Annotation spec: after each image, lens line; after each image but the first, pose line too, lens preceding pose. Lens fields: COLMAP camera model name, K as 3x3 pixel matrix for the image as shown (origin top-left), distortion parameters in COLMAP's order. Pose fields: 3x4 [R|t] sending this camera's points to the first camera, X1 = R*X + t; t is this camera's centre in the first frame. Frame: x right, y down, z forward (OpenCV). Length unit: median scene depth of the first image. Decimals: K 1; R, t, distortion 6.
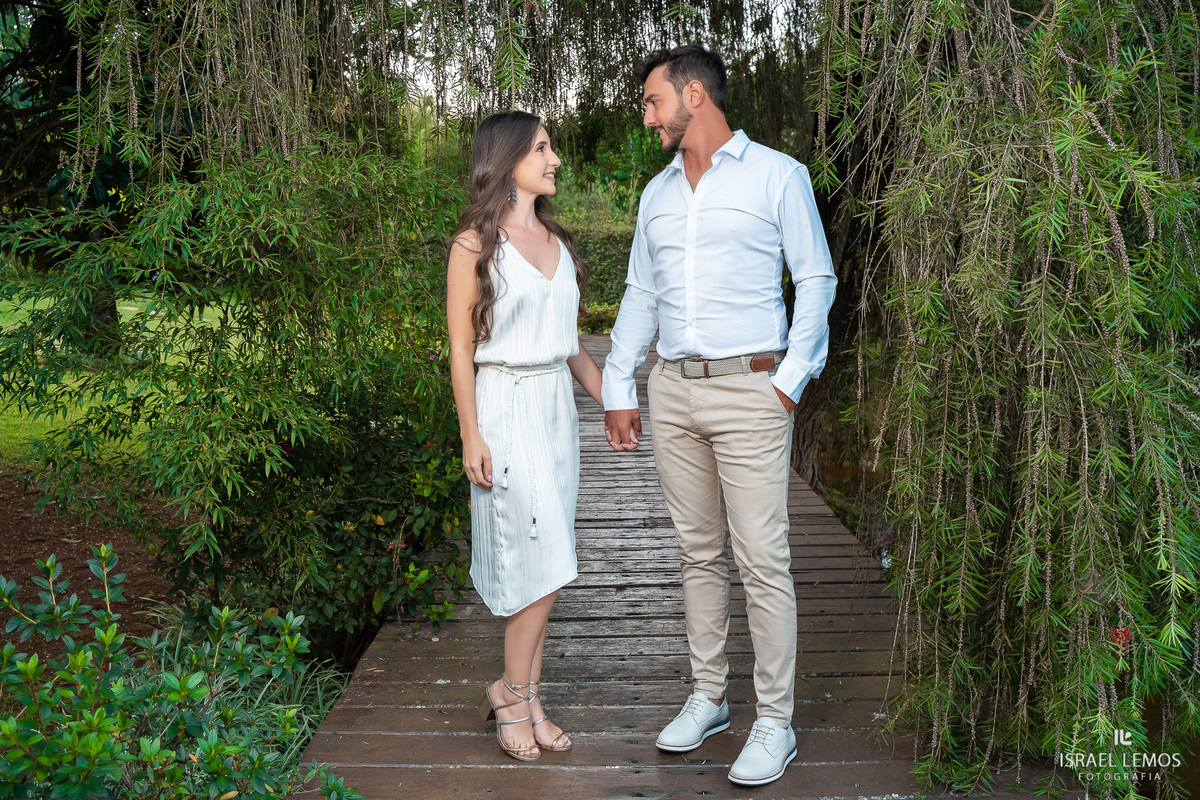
lens RADIAL K [[1204.7, 0, 600.0], [0, 1204.7, 400.0], [0, 0, 1]] dist [-0.055870, 0.114910]
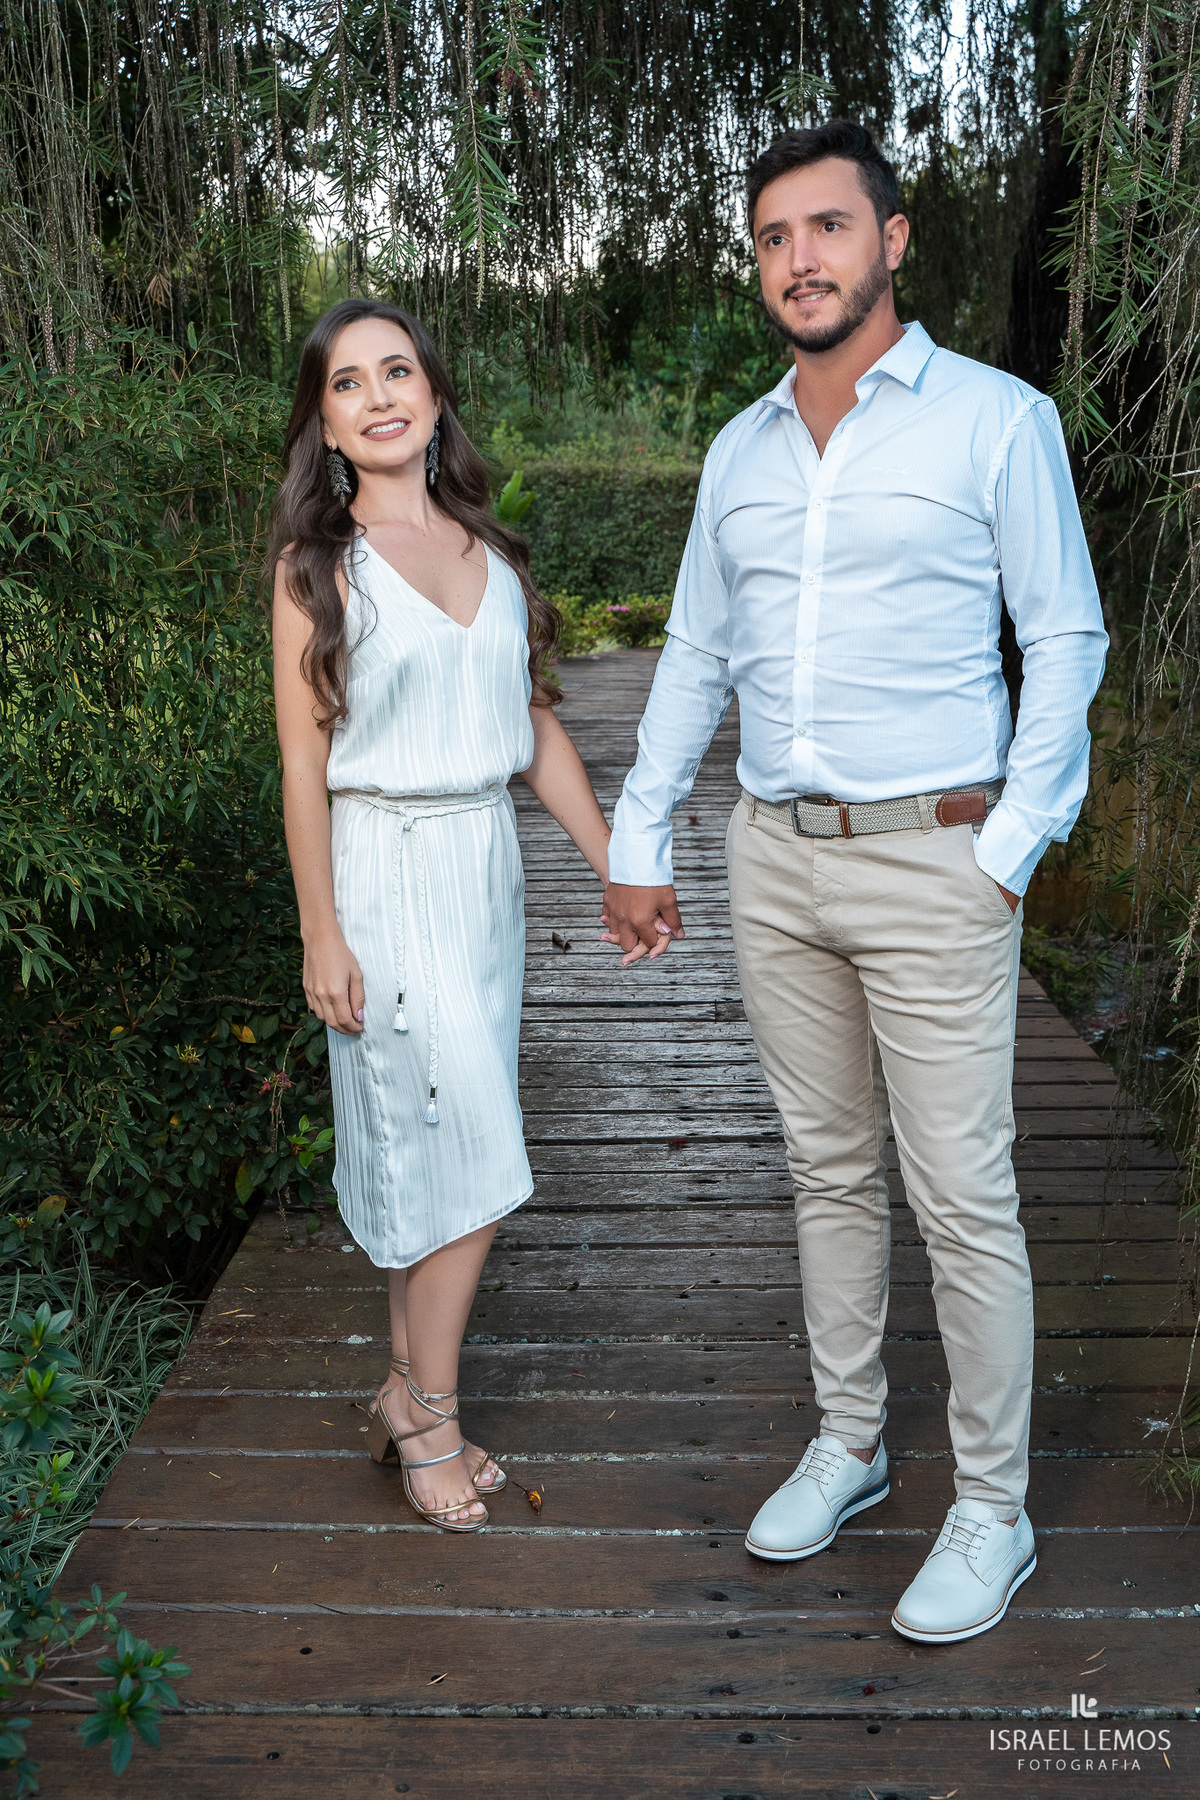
lens RADIAL K [[1960.9, 0, 604.3], [0, 1960.9, 918.4], [0, 0, 1]] dist [-0.010046, 0.005072]
pose [[0.999884, 0.003583, -0.014787, -0.004371], [-0.002319, 0.996414, 0.084581, -0.031625], [0.015037, -0.084537, 0.996307, 0.102260]]
